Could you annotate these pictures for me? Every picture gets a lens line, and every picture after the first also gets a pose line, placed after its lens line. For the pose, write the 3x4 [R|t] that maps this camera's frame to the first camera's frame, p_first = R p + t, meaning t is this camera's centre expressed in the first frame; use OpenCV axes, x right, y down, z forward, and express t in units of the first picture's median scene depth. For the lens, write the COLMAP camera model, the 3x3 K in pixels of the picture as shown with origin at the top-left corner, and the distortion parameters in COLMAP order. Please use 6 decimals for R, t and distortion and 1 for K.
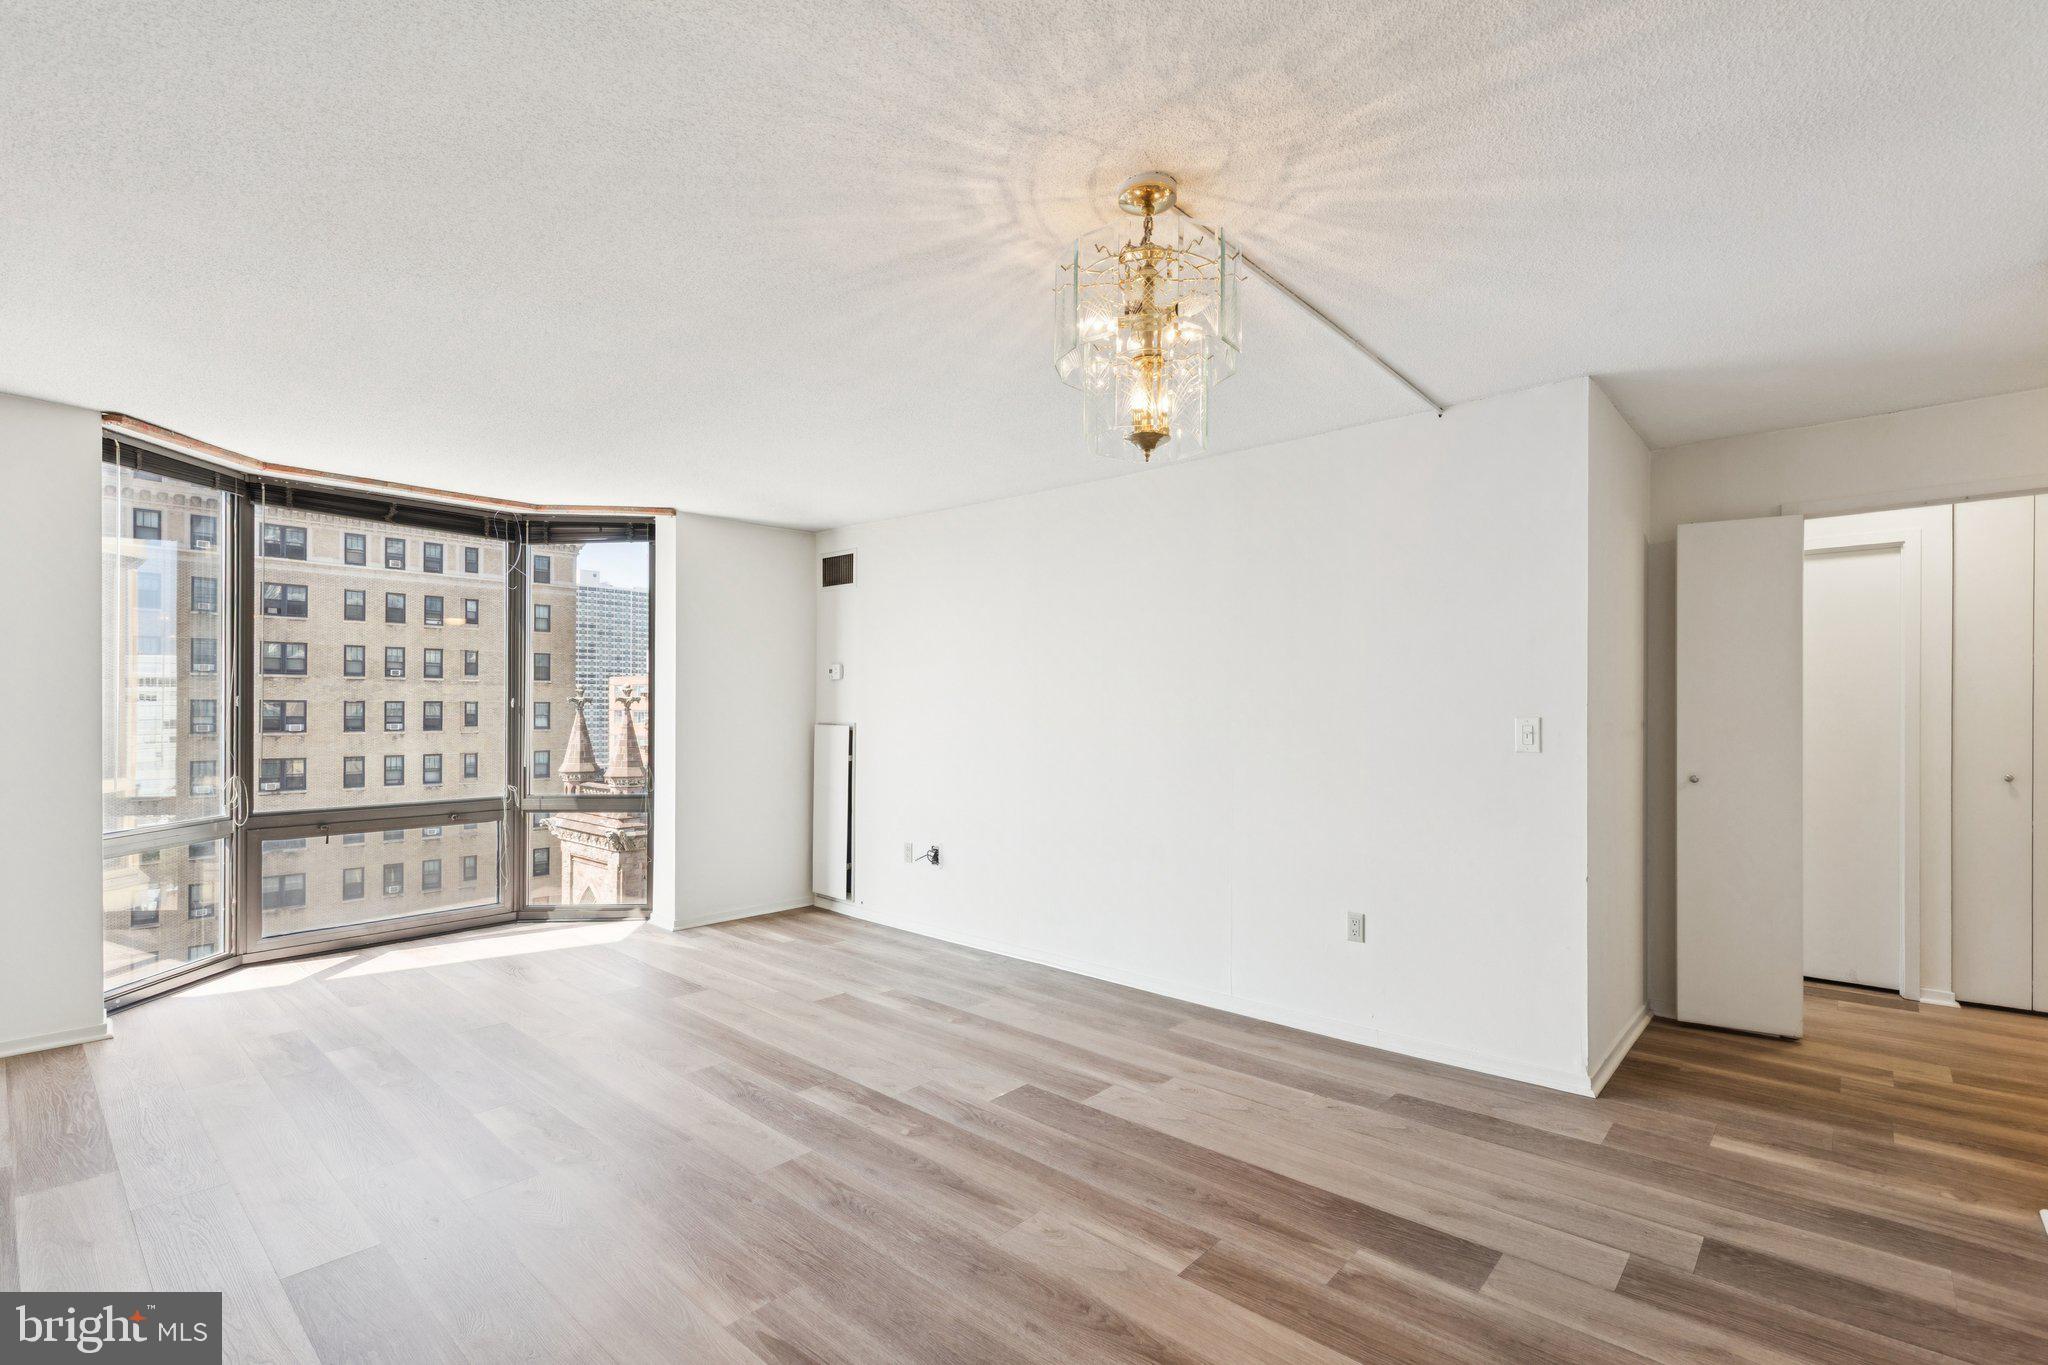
lens RADIAL K [[940.9, 0, 1024.6], [0, 940.9, 699.9], [0, 0, 1]] dist [0.007686, -0.000845]
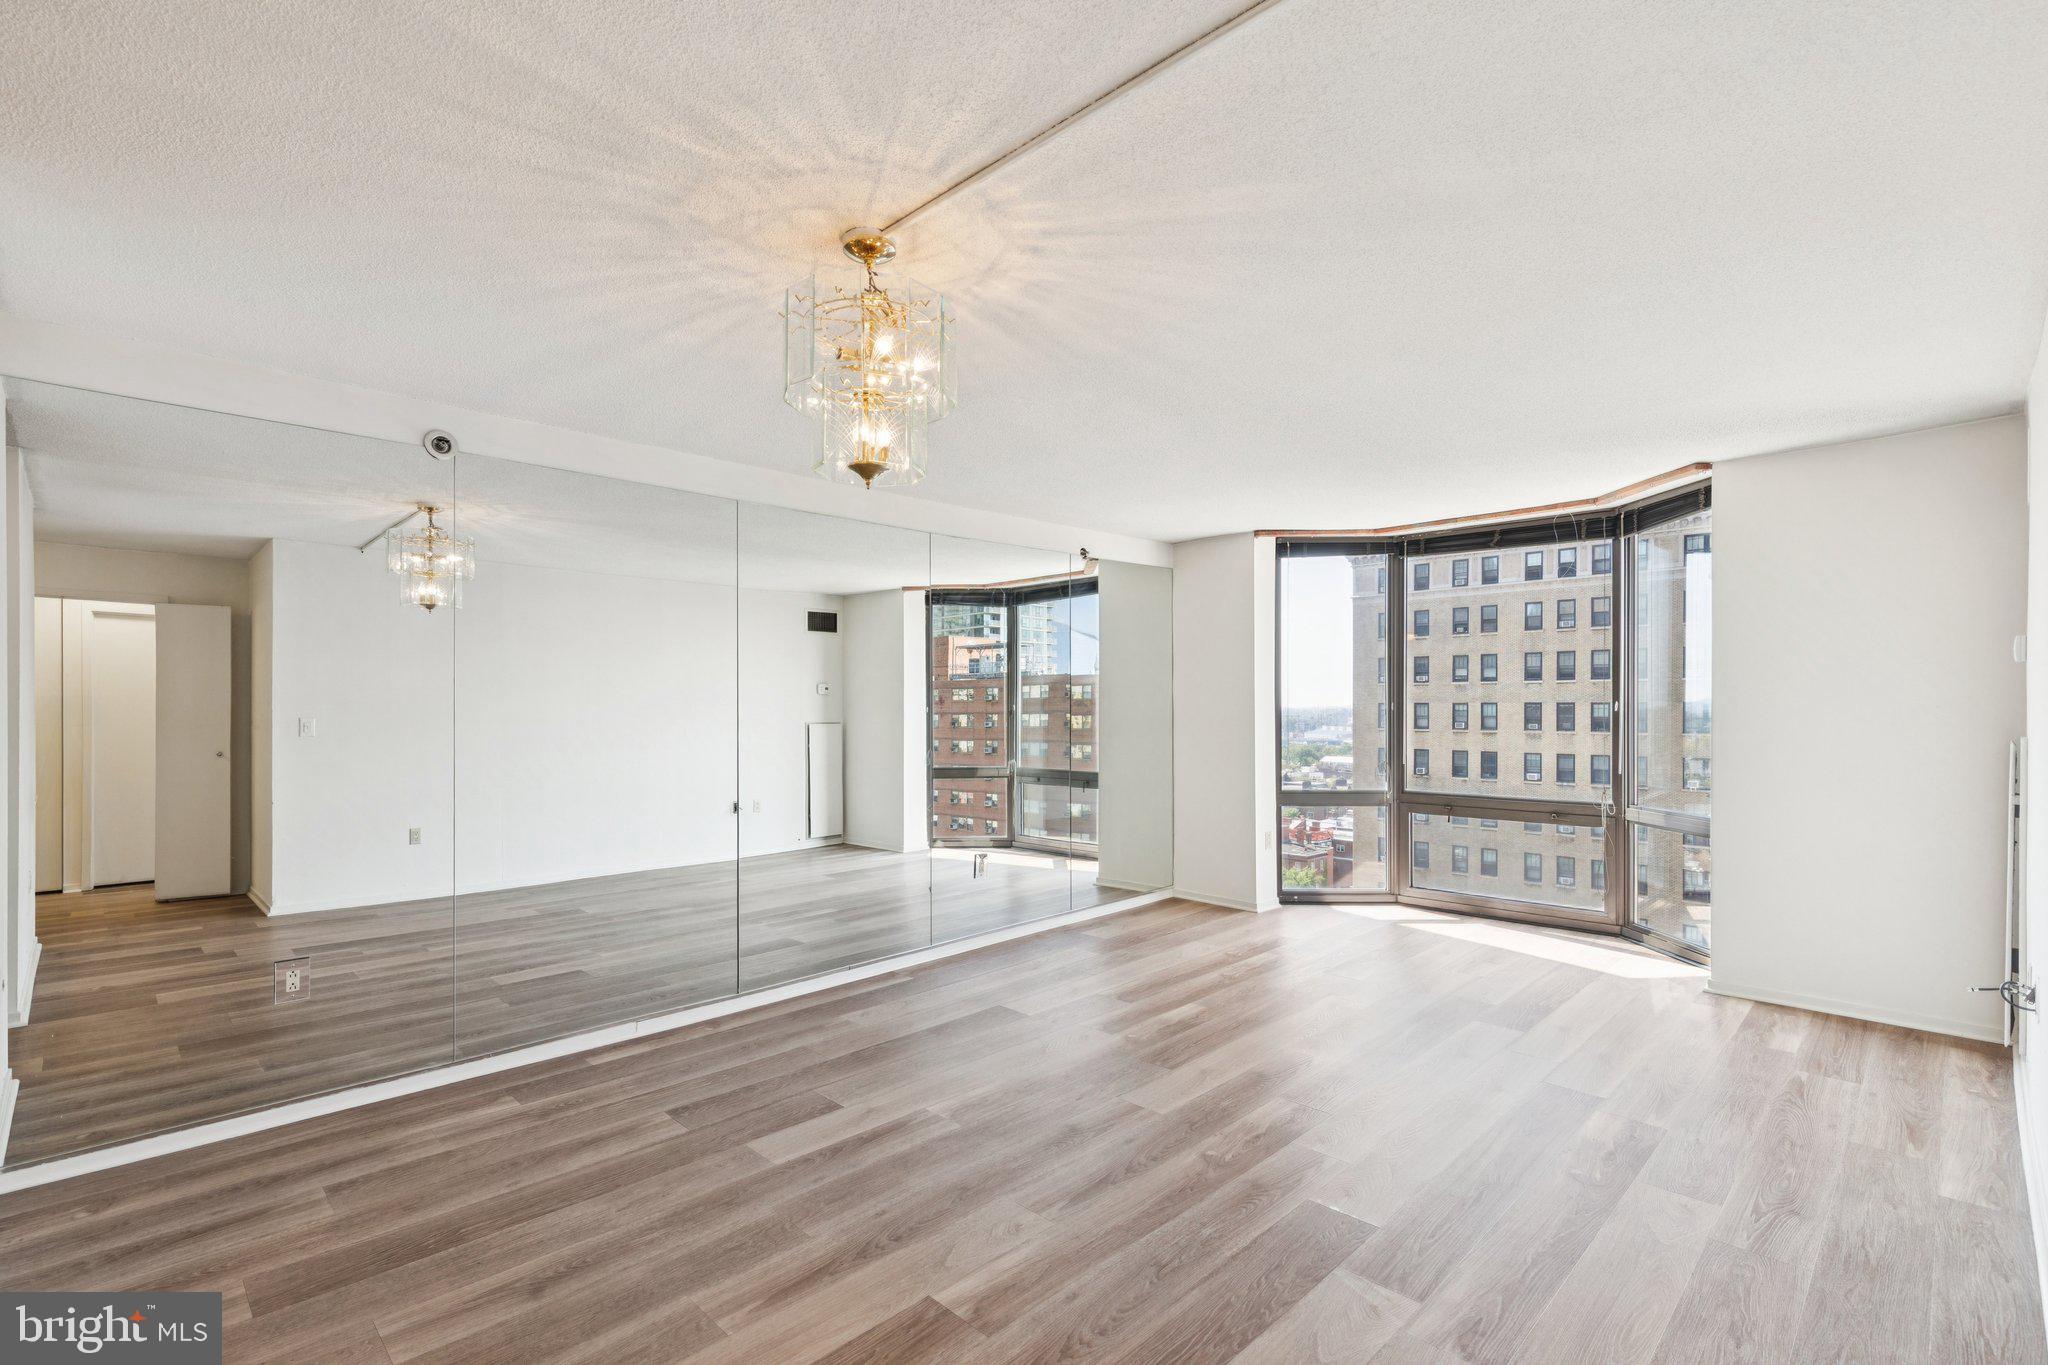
lens RADIAL K [[940.9, 0, 1022.9], [0, 940.9, 702.4], [0, 0, 1]] dist [0.007686, -0.000845]
pose [[-0.067358, -0.008537, -0.997692, 0.579618], [0.010000, 0.999907, -0.009232, 0.003253], [0.997679, -0.010599, -0.067266, 0.597507]]
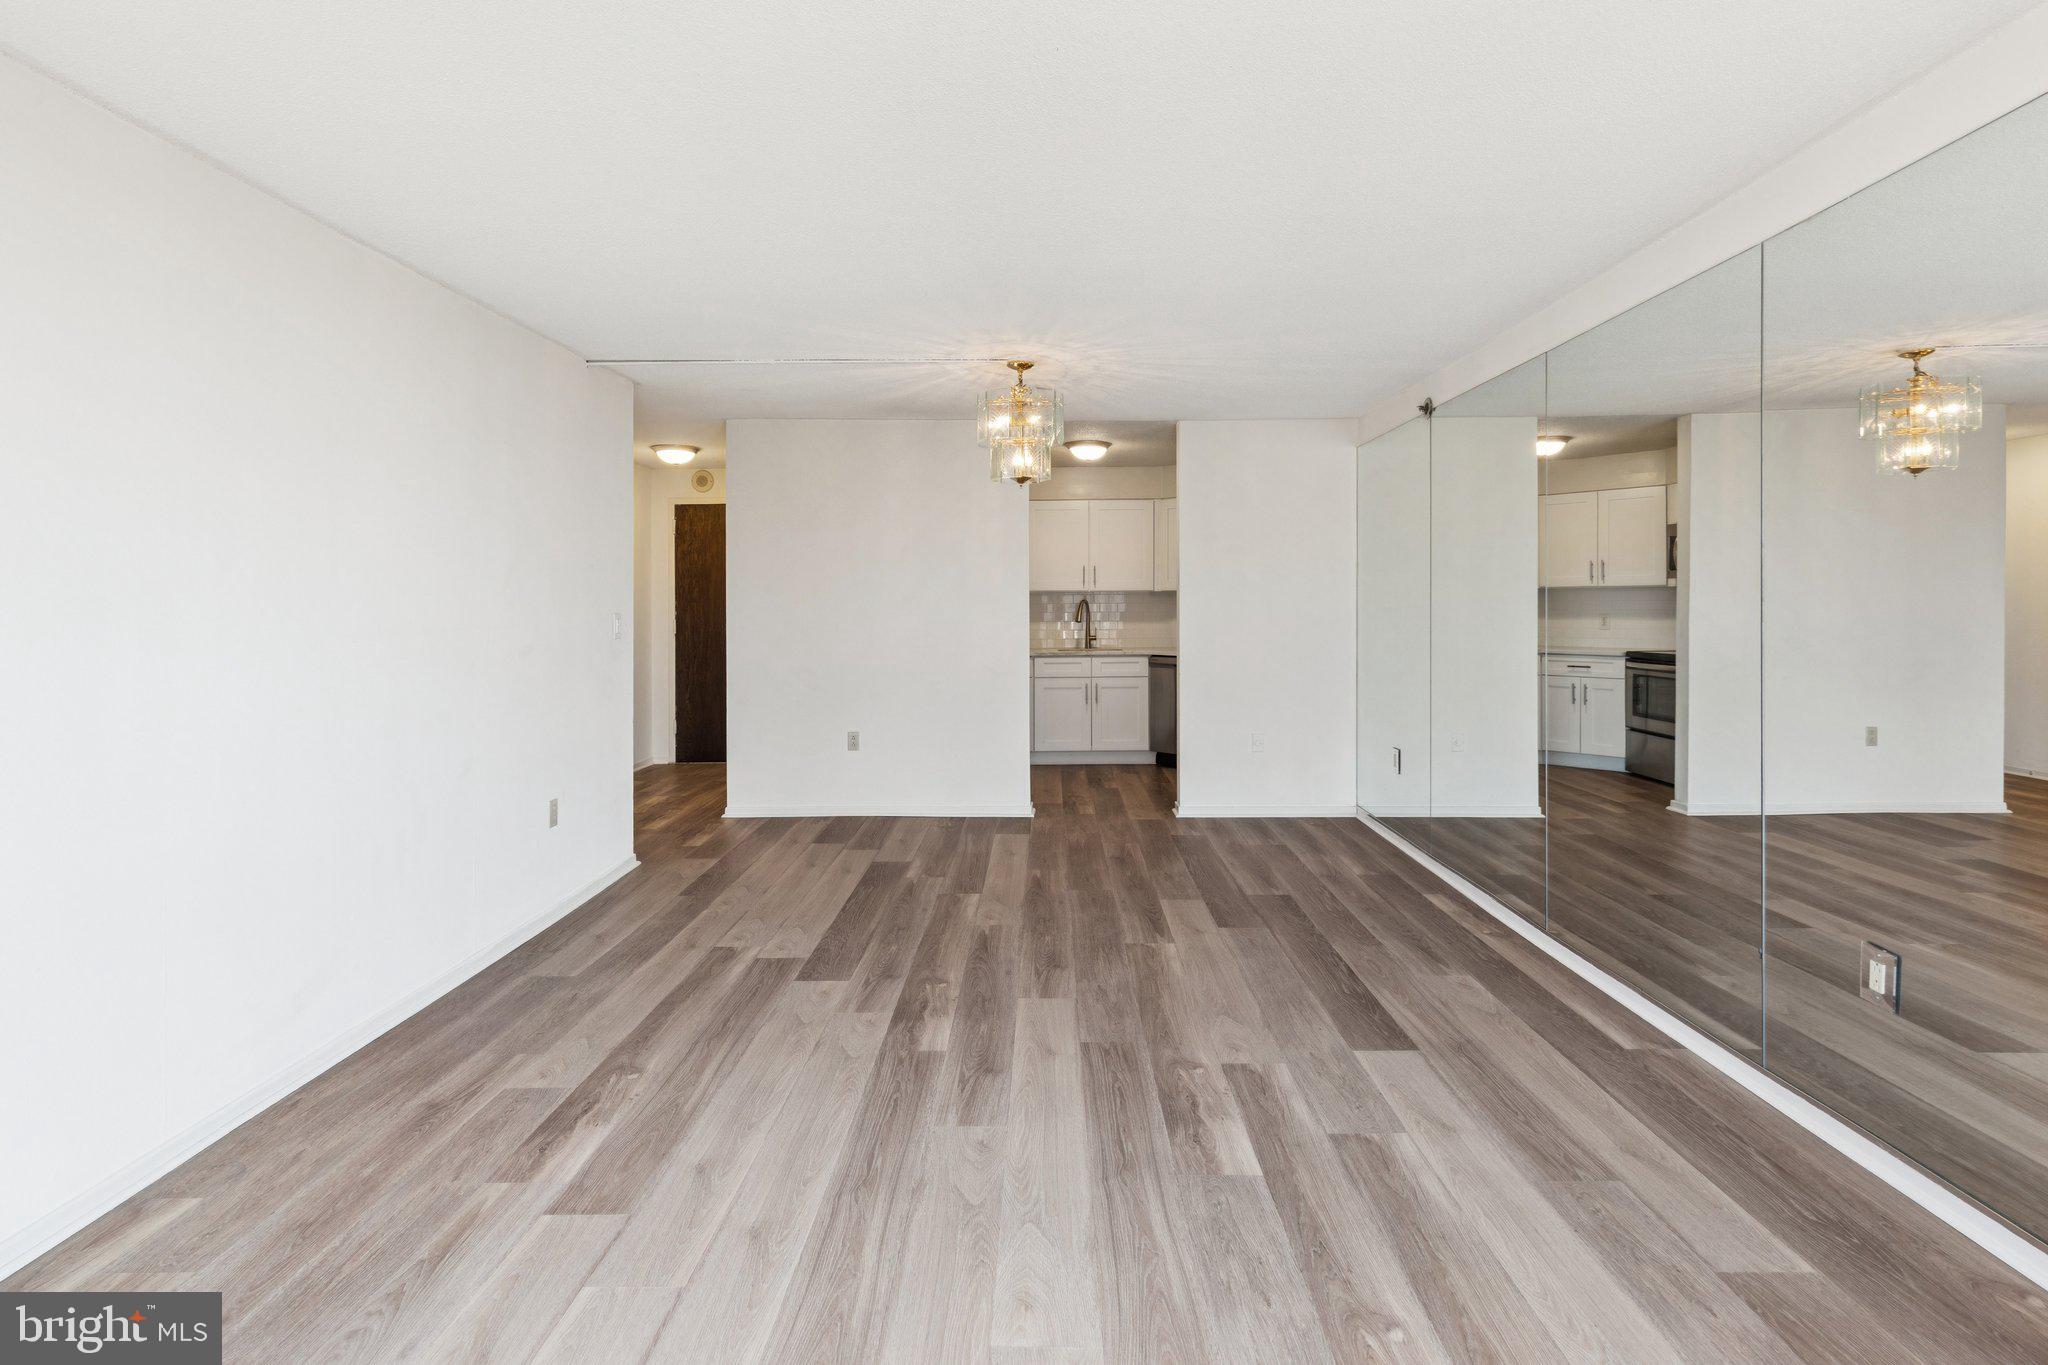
lens RADIAL K [[940.9, 0, 1040.2], [0, 940.9, 602.7], [0, 0, 1]] dist [0.007686, -0.000845]
pose [[-0.655930, 0.000077, 0.754821, -0.713904], [0.000074, 1.000000, -0.000038, 0.002637], [-0.754821, 0.000031, -0.655930, 1.122351]]
